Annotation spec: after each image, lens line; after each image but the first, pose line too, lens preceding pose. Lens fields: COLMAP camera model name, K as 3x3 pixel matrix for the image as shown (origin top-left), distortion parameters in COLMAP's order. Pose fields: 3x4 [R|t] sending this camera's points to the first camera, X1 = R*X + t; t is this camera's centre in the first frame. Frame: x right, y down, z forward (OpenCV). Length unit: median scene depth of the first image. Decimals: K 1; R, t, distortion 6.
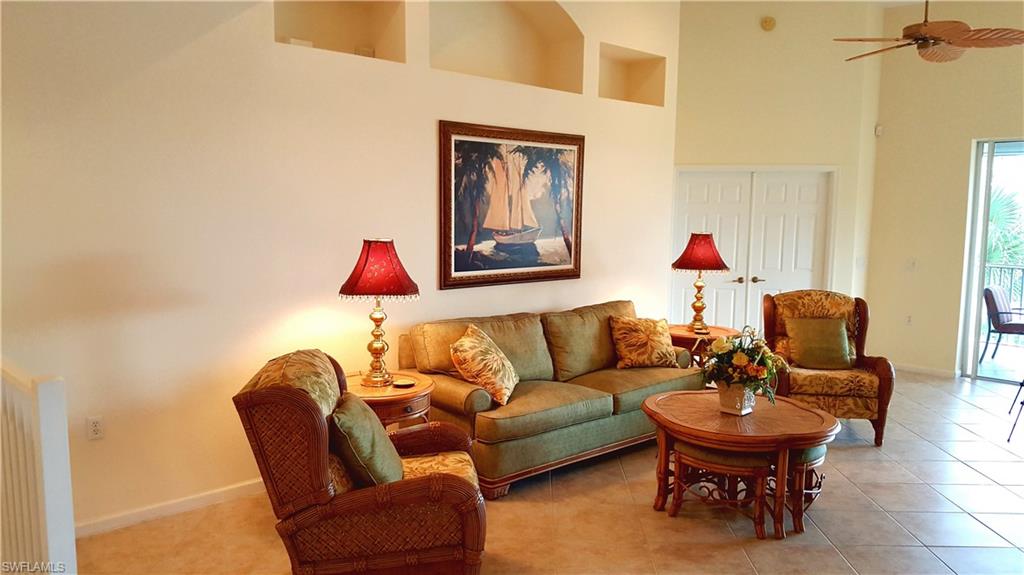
lens RADIAL K [[761.8, 0, 513.1], [0, 761.8, 288.2], [0, 0, 1]] dist [0.046636, -0.013418]
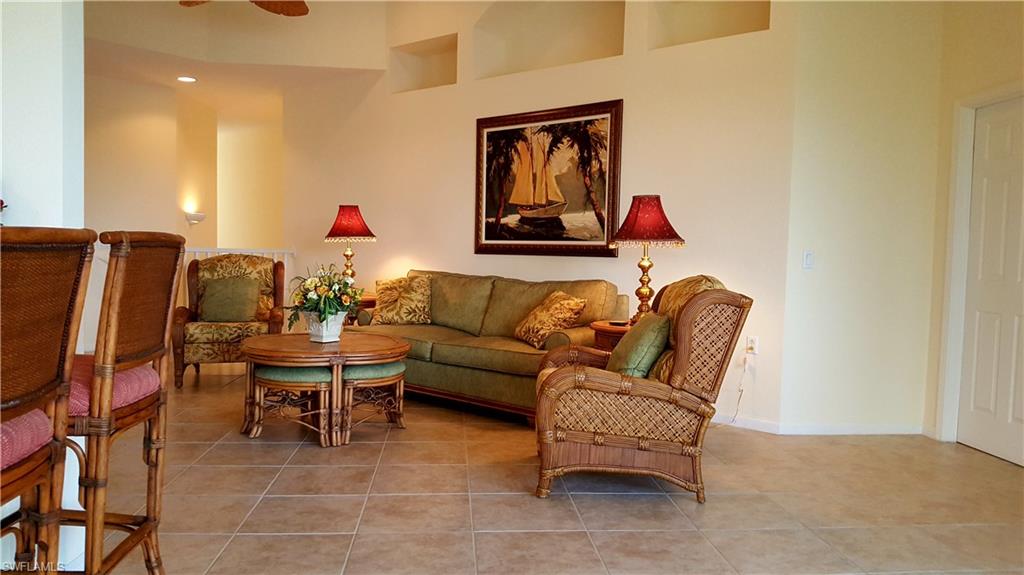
lens RADIAL K [[761.8, 0, 514.3], [0, 761.8, 287.7], [0, 0, 1]] dist [0.046636, -0.013418]
pose [[0.091687, 0.032287, -0.995264, 1.061122], [-0.132899, 0.990930, 0.019904, 0.021815], [0.986880, 0.130445, 0.095146, 0.875664]]
